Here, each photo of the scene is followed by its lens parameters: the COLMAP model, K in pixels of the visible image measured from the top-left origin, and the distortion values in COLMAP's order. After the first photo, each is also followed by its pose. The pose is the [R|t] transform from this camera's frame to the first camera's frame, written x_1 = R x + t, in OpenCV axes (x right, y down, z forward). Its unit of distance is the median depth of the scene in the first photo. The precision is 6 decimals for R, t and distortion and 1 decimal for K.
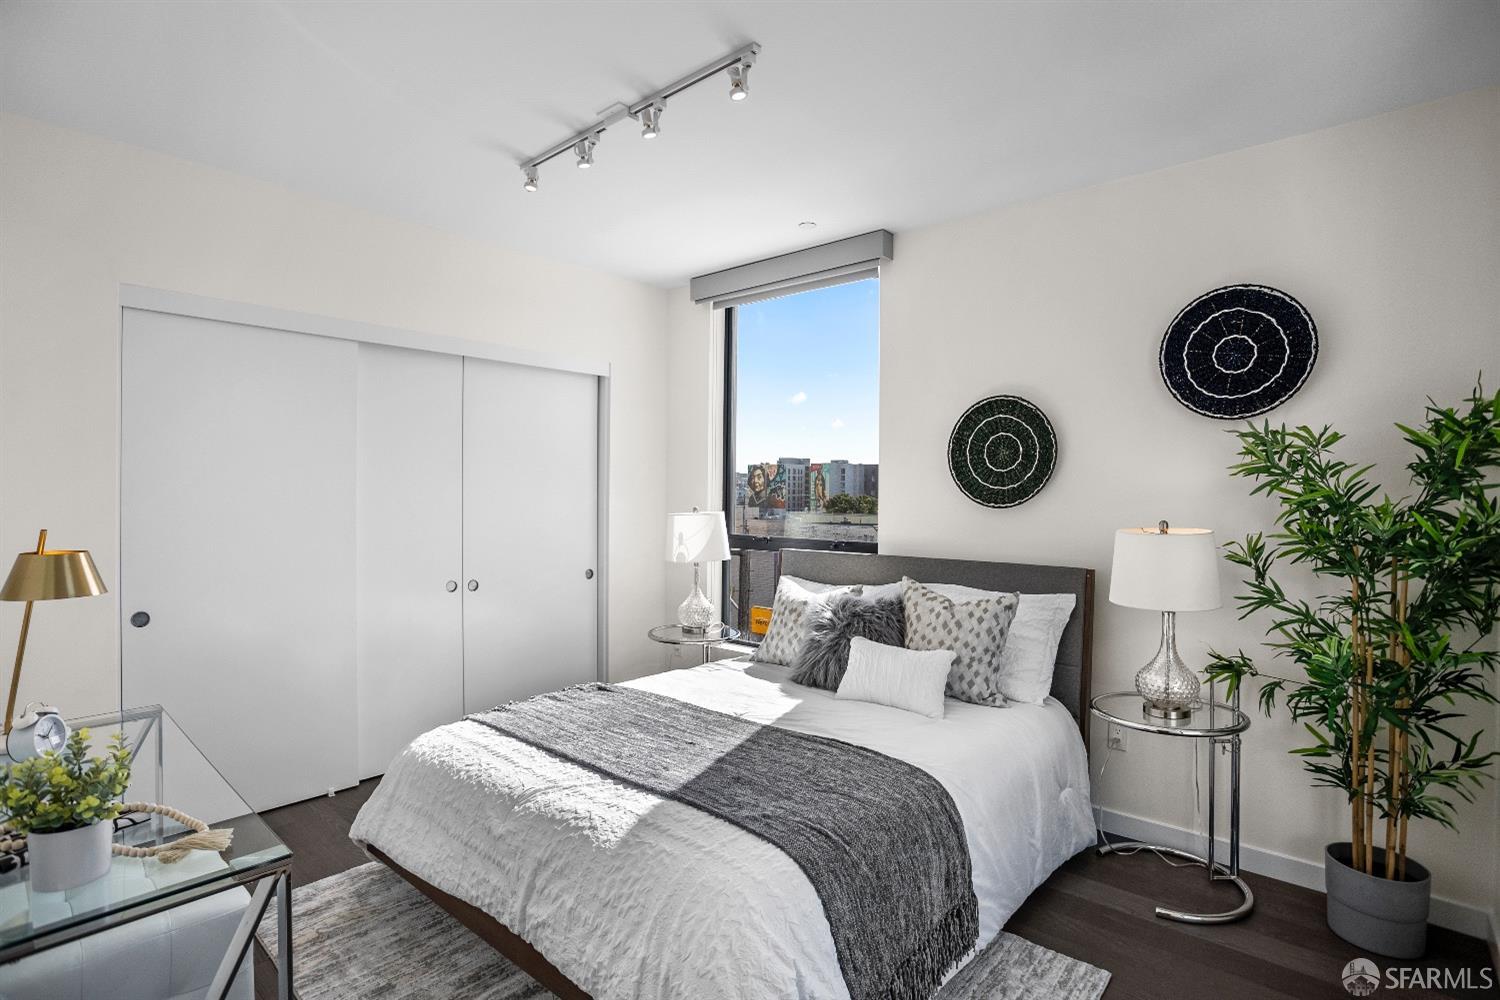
lens RADIAL K [[740.8, 0, 752.0], [0, 740.8, 496.5], [0, 0, 1]] dist [-0.091912, 0.030814]
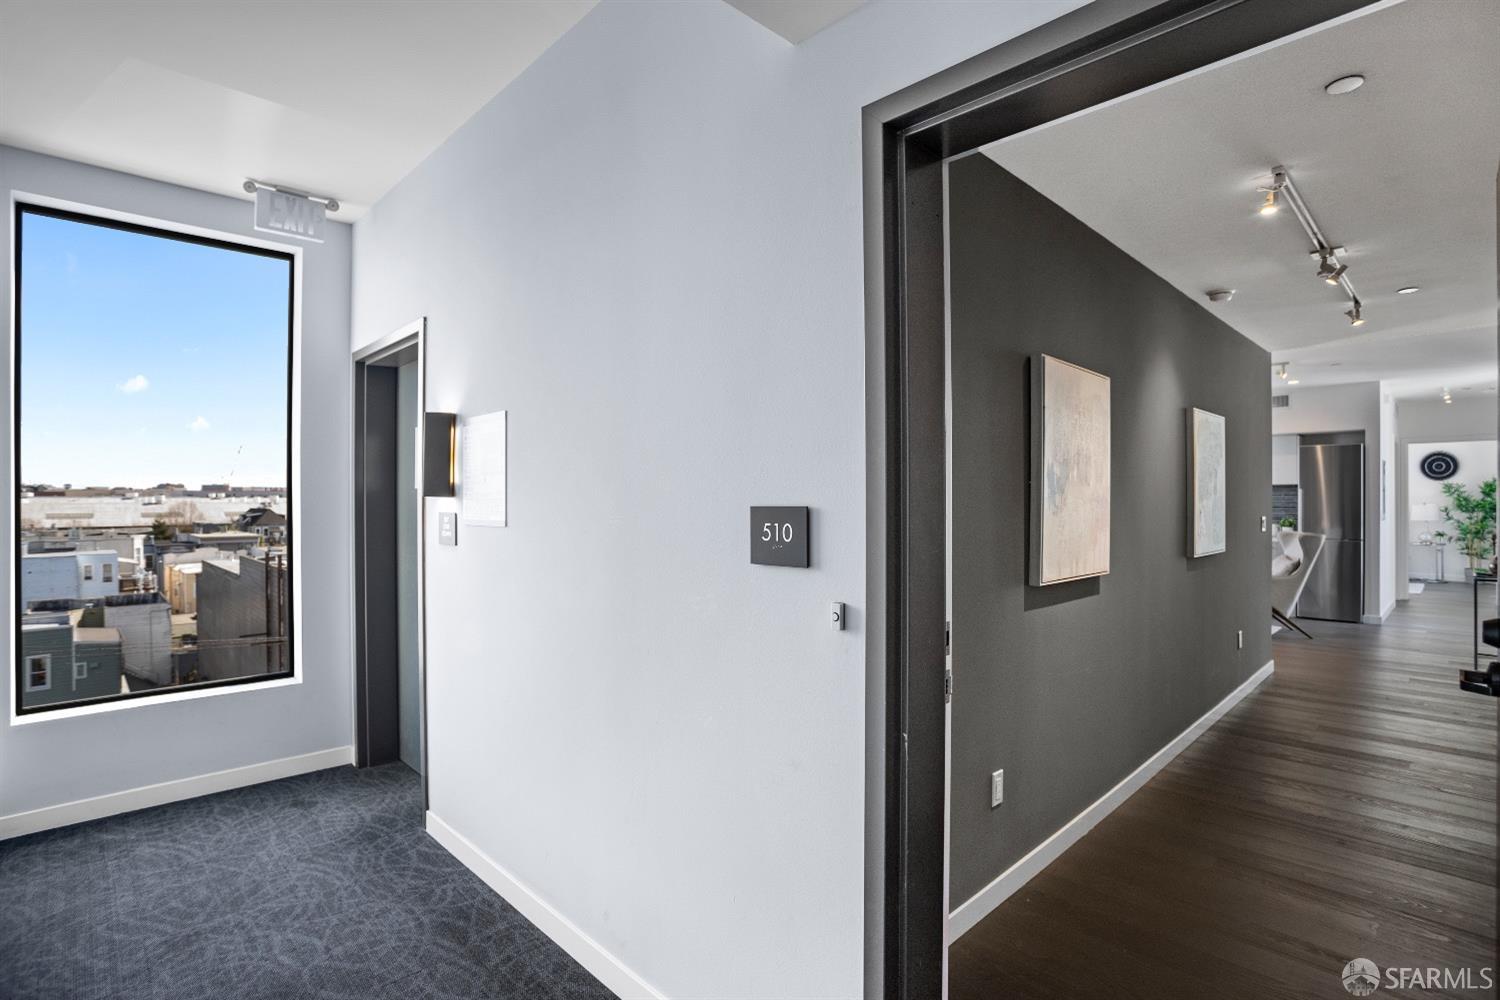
lens RADIAL K [[703.2, 0, 750.0], [0, 703.2, 500.0], [0, 0, 1]] dist [-0.038609, 0.001585]
pose [[0.995608, -0.007755, -0.093303, -3.464783], [0.007280, 0.999959, -0.005433, 0.005270], [0.093341, 0.004730, 0.995623, -3.889693]]
